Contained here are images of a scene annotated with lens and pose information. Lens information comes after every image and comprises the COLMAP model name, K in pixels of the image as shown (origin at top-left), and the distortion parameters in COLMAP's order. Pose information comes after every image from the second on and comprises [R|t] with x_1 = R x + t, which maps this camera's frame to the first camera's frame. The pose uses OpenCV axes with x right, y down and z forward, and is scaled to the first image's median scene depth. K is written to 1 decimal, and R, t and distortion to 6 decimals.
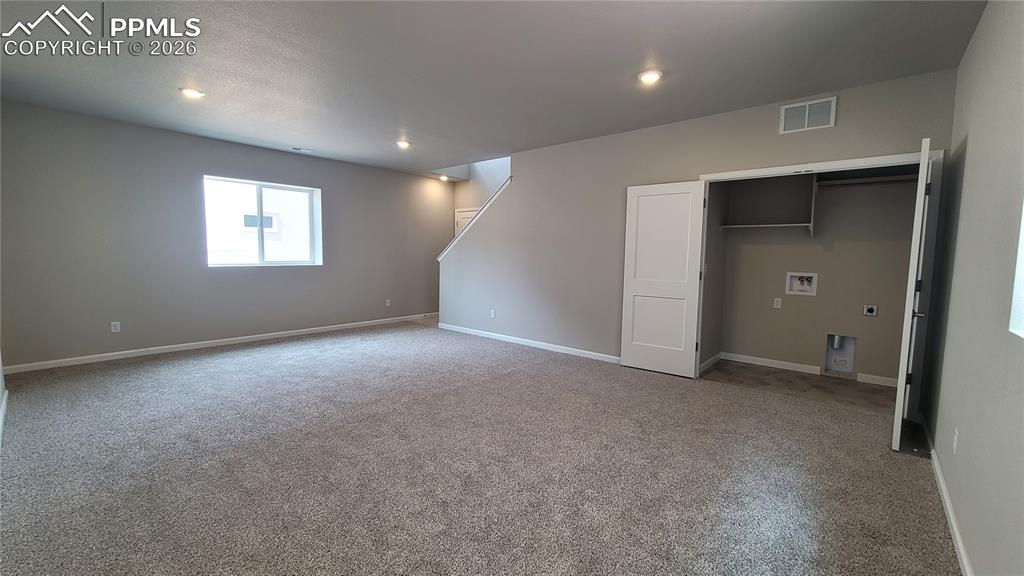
lens RADIAL K [[416.2, 0, 513.6], [0, 416.2, 287.9], [0, 0, 1]] dist [-0.001525, -0.000739]
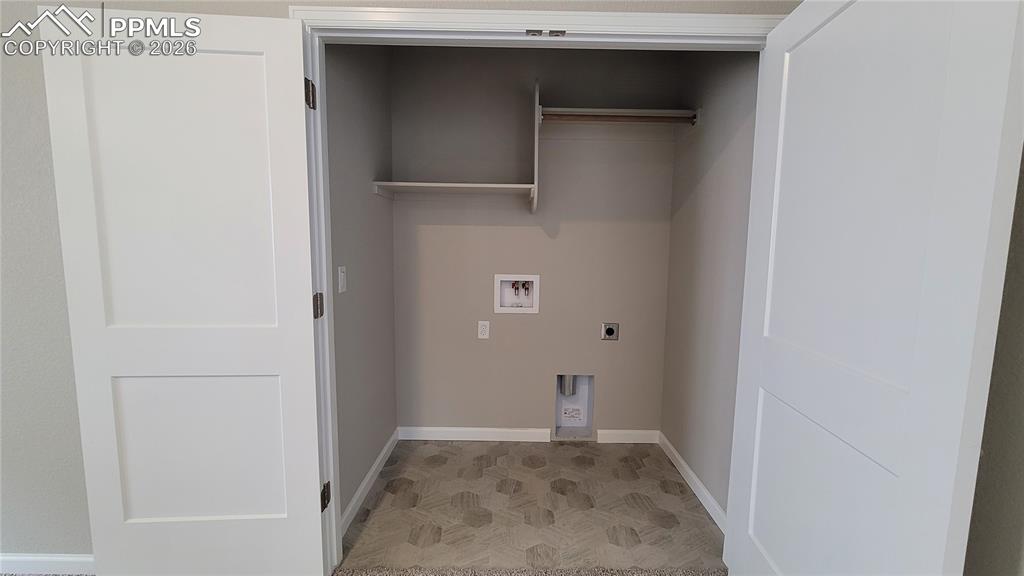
lens RADIAL K [[416.2, 0, 512.7], [0, 416.2, 283.6], [0, 0, 1]] dist [-0.001525, -0.000739]
pose [[0.754795, -0.068448, 0.652380, 0.313787], [0.055626, 0.997637, 0.040313, -0.048361], [-0.653598, 0.005861, 0.756819, 0.571208]]
